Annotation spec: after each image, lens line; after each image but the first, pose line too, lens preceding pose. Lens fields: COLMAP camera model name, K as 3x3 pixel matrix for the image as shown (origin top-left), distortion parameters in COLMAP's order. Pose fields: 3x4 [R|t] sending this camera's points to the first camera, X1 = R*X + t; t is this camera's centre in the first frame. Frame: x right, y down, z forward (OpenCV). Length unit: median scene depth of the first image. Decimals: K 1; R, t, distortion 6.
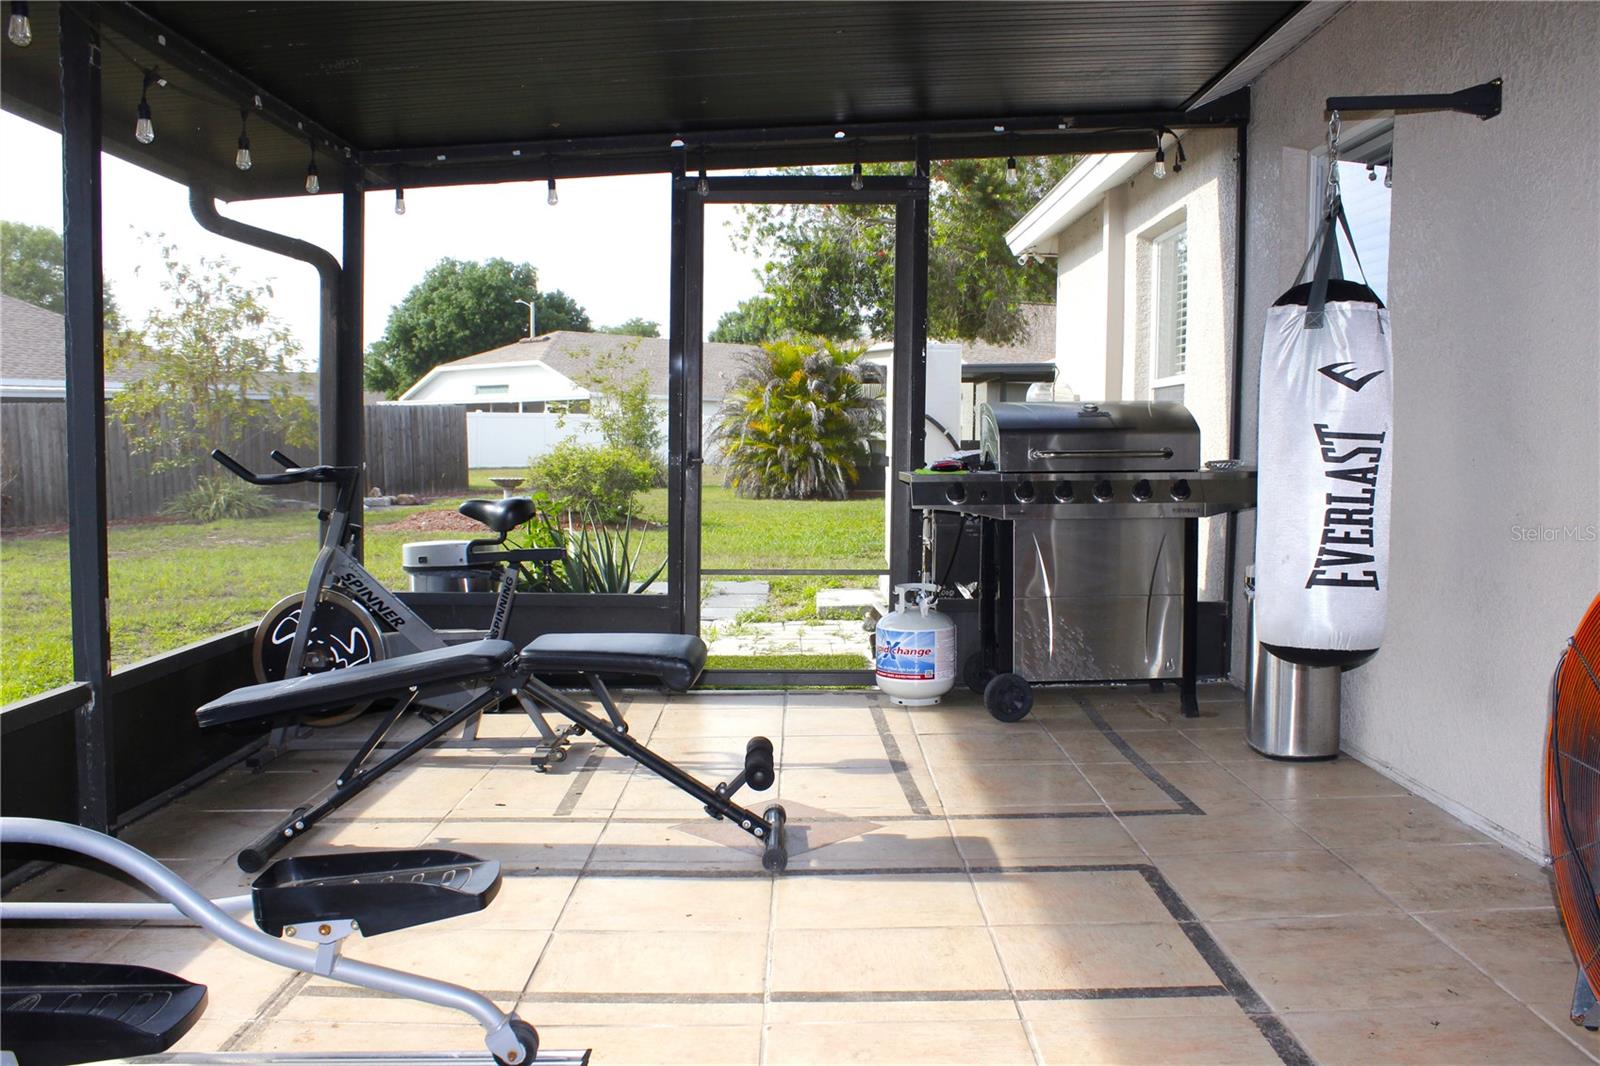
lens RADIAL K [[1326.1, 0, 798.4], [0, 1326.1, 543.0], [0, 0, 1]] dist [-0.144473, 0.113152]
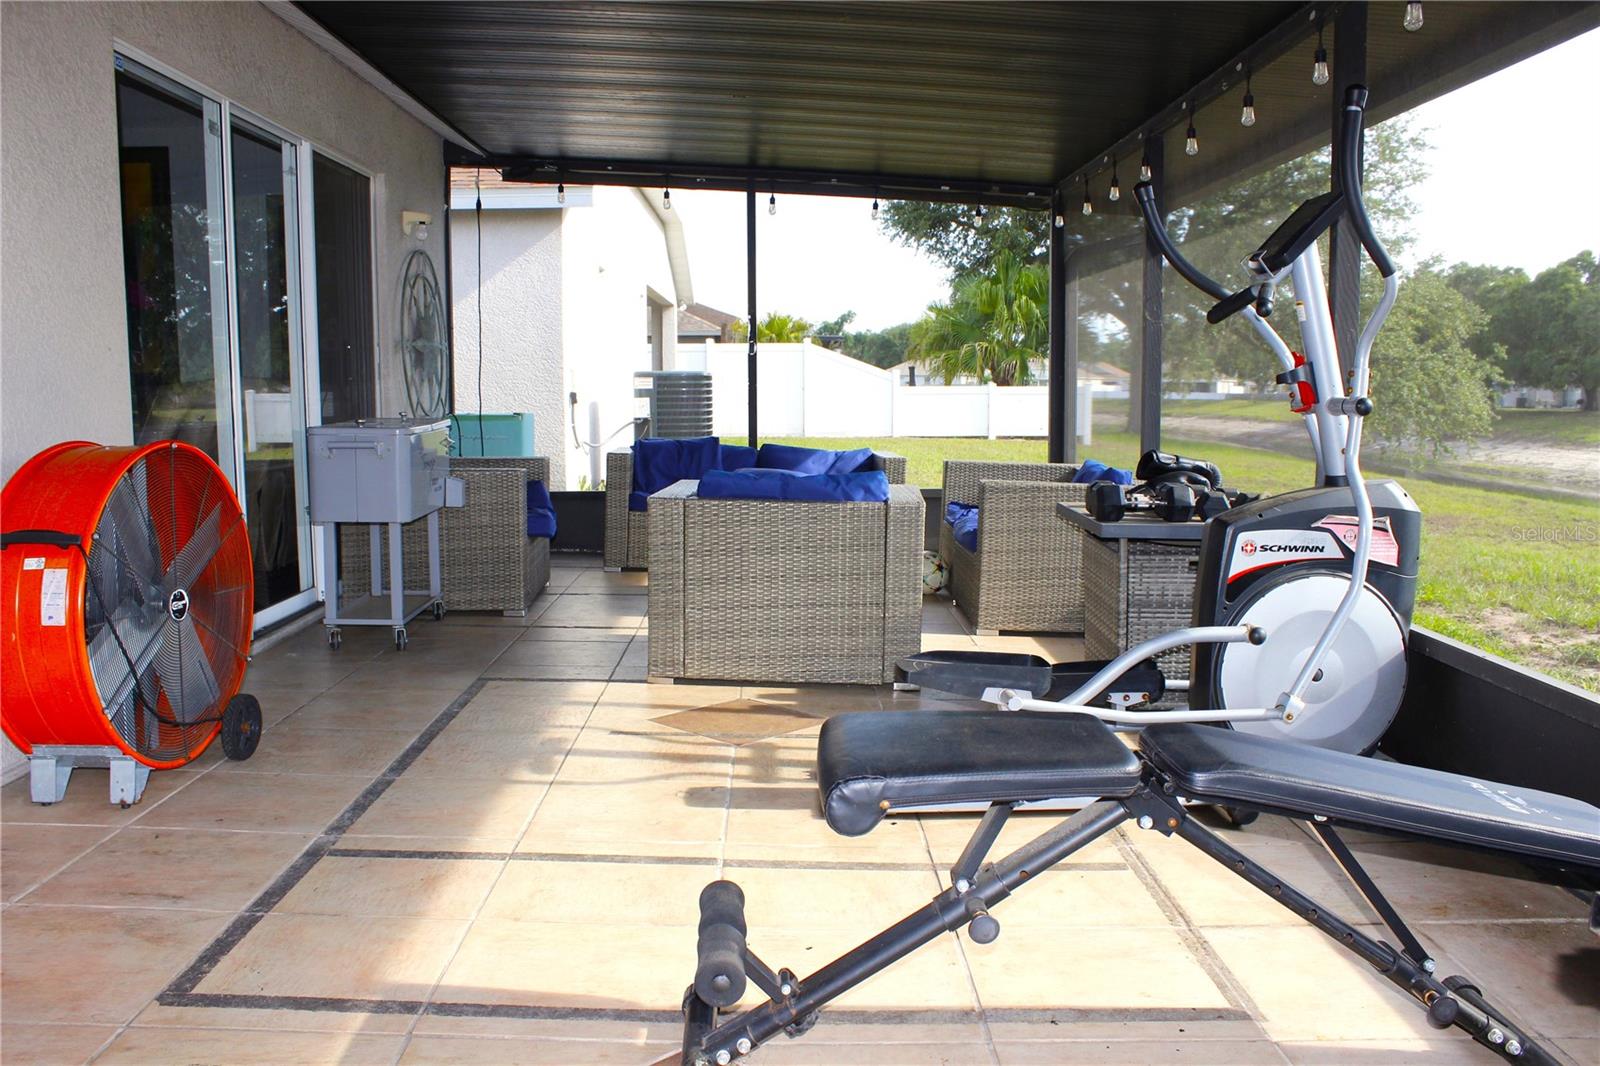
lens RADIAL K [[1326.1, 0, 798.4], [0, 1326.1, 543.0], [0, 0, 1]] dist [-0.144473, 0.113152]
pose [[-0.999710, -0.003985, -0.023741, -0.057072], [-0.008484, 0.981249, 0.192559, -0.138383], [0.022529, 0.192704, -0.980998, 1.843193]]
